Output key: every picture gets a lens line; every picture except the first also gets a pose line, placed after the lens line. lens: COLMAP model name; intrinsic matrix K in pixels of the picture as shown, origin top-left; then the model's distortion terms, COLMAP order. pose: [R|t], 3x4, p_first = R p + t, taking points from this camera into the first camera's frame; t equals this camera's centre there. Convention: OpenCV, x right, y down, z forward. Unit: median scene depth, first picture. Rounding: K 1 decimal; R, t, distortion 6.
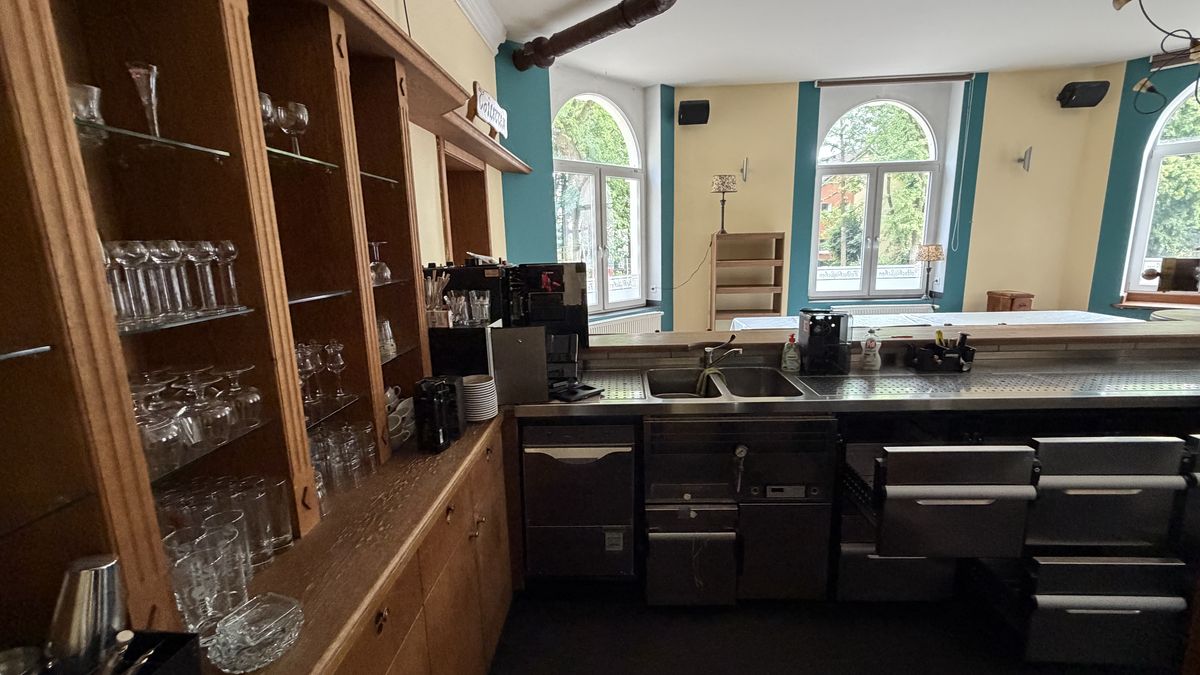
lens RADIAL K [[502.4, 0, 598.3], [0, 502.4, 336.8], [0, 0, 1]] dist [0.000349, 0.000044]
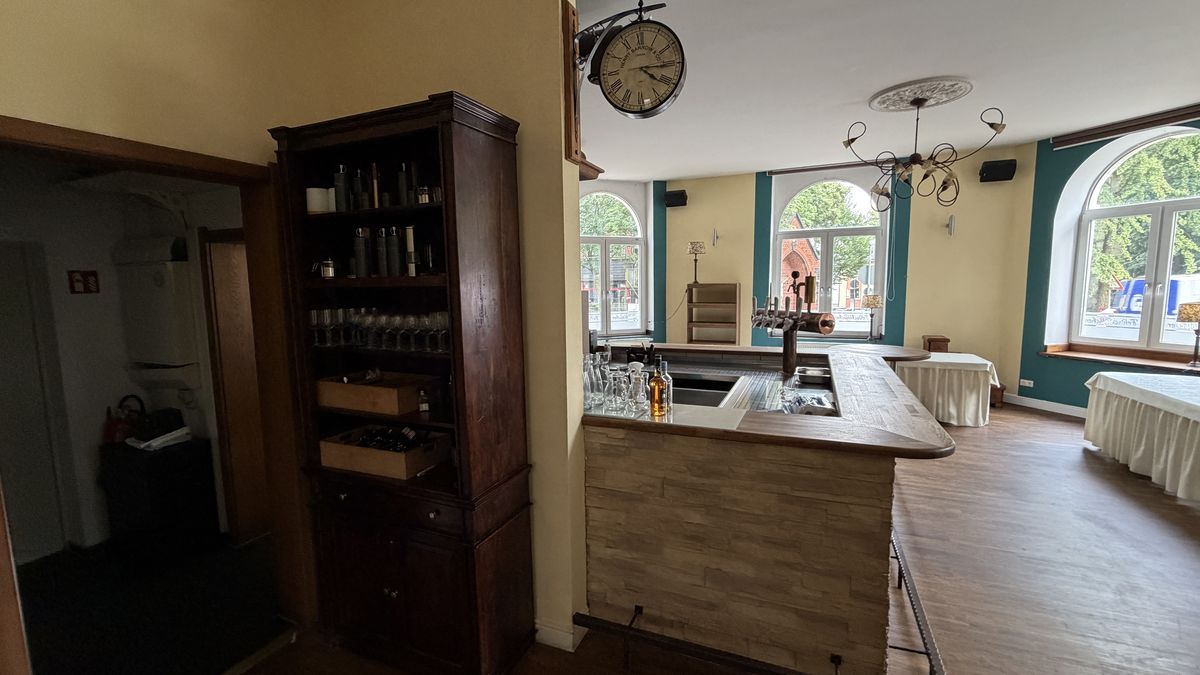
lens RADIAL K [[502.4, 0, 598.3], [0, 502.4, 336.8], [0, 0, 1]] dist [0.000349, 0.000044]
pose [[0.934533, 0.050996, -0.352203, 0.502053], [-0.075759, 0.995503, -0.056878, 0.037228], [0.347719, 0.079837, 0.934194, -0.364411]]
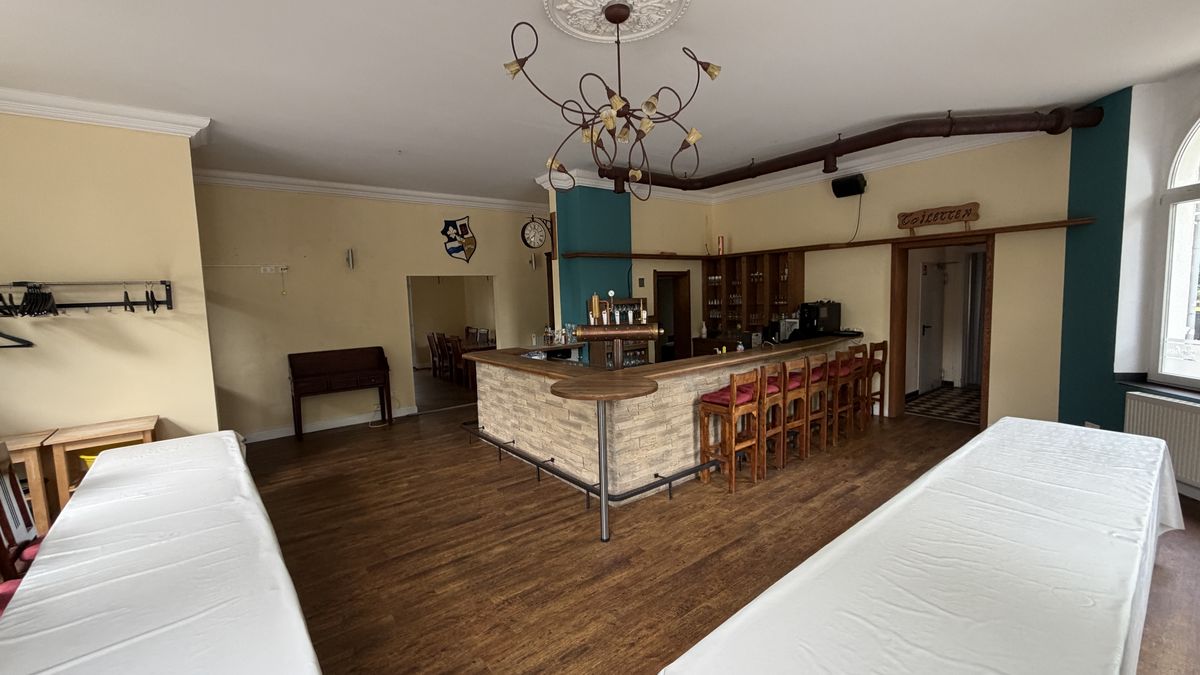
lens RADIAL K [[477.8, 0, 594.6], [0, 477.8, 336.6], [0, 0, 1]] dist [-0.001041, 0.000081]
pose [[-0.765898, 0.110878, -0.633330, 1.009521], [-0.064981, 0.966626, 0.247812, -0.221876], [0.639671, 0.230953, -0.733132, 0.897888]]
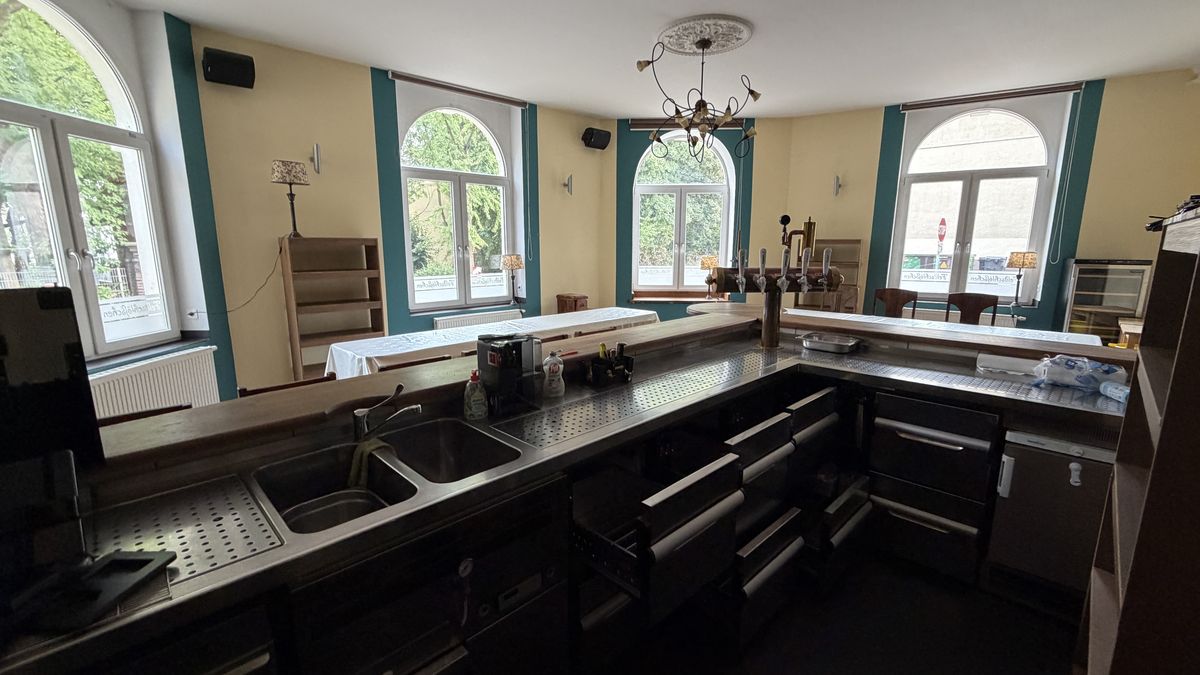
lens RADIAL K [[502.4, 0, 598.3], [0, 502.4, 336.8], [0, 0, 1]] dist [0.000349, 0.000044]
pose [[0.680875, -0.107695, 0.724438, -0.014301], [0.118388, 0.992306, 0.036246, -0.025836], [-0.722768, 0.061086, 0.688386, 0.139812]]
